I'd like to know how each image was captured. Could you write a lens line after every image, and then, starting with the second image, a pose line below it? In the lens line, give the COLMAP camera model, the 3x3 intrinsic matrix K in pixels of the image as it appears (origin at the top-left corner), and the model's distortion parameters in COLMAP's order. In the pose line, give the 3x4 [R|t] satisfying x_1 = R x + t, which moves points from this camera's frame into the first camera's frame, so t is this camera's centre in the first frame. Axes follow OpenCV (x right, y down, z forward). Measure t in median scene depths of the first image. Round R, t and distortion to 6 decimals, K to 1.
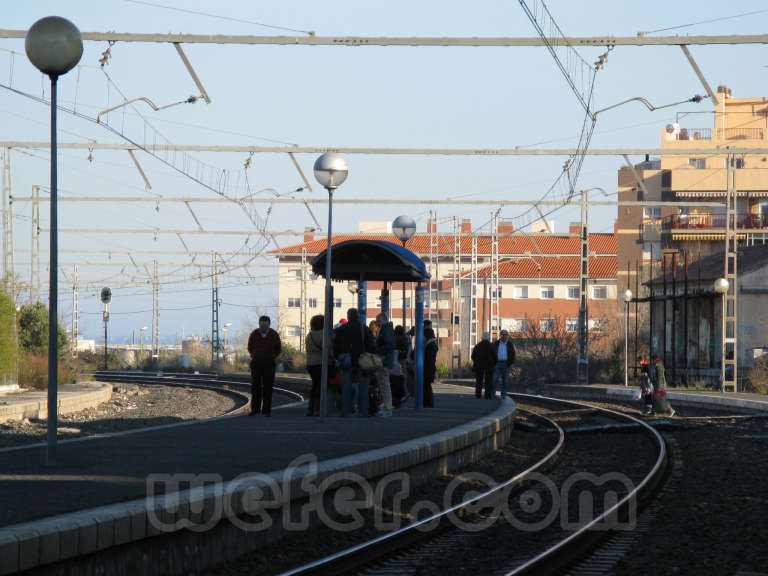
lens RADIAL K [[4675.8, 0, 385.4], [0, 4675.8, 288.2], [0, 0, 1]] dist [2.143672, 0.000000]
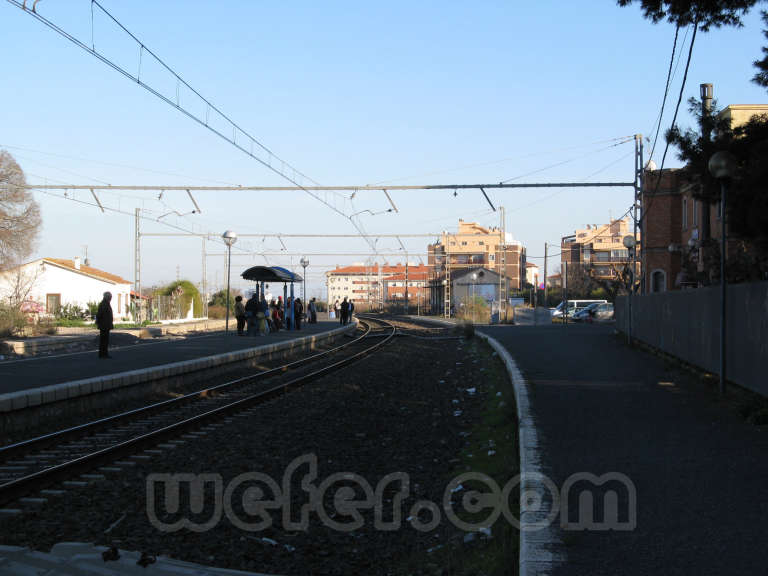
lens RADIAL K [[1340.1, 0, 383.2], [0, 1340.1, 289.5], [0, 0, 1]] dist [-0.038031, 0.000000]
pose [[0.999949, -0.005244, -0.008586, 0.049825], [0.005285, 0.999975, 0.004790, -0.000632], [0.008561, -0.004835, 0.999952, 0.201049]]
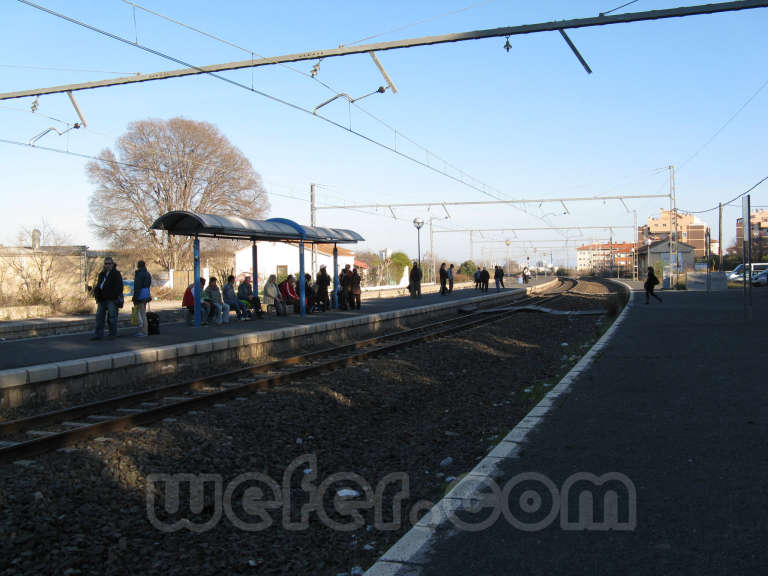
lens RADIAL K [[785.8, 0, 386.1], [0, 785.8, 285.9], [0, 0, 1]] dist [-0.100411, 0.000000]
pose [[0.953999, -0.014535, -0.299458, 0.076019], [0.024859, 0.999220, 0.030695, 0.002823], [0.298779, -0.036728, 0.953615, 0.416226]]
